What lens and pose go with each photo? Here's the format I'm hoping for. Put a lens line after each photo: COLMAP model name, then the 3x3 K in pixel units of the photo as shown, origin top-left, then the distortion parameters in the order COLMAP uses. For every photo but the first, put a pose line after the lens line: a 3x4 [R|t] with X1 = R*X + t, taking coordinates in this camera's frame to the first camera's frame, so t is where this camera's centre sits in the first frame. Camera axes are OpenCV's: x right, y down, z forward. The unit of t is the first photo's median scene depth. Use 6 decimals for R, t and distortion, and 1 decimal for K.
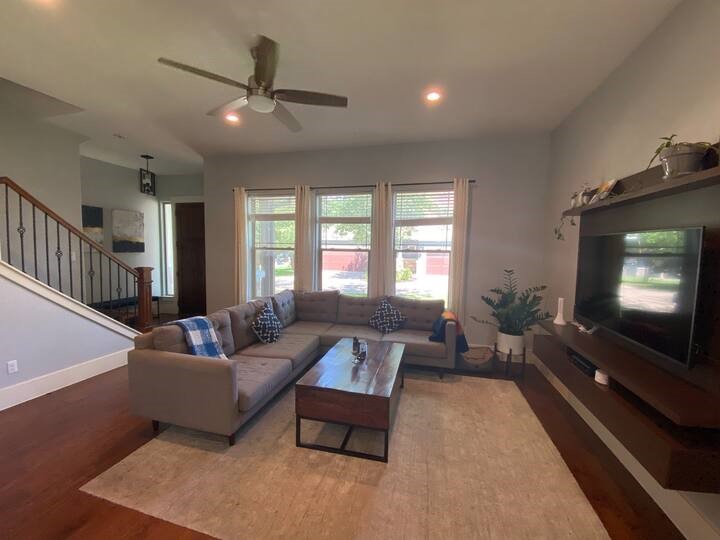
lens RADIAL K [[294.3, 0, 359.0], [0, 294.3, 266.3], [0, 0, 1]] dist [0.012064, -0.000664]
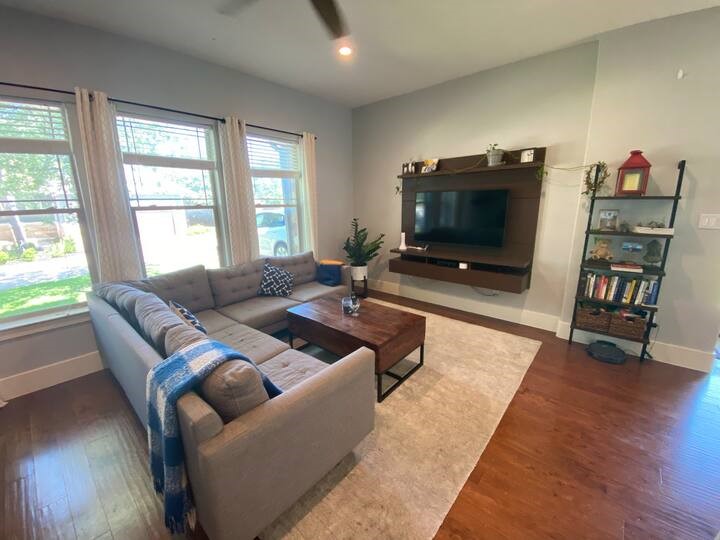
lens RADIAL K [[294.3, 0, 360.6], [0, 294.3, 268.7], [0, 0, 1]] dist [0.012064, -0.000664]
pose [[0.439284, -0.214268, 0.872421, -0.661231], [0.079488, 0.976601, 0.199830, -0.027886], [-0.894825, -0.018435, 0.446037, 0.405326]]
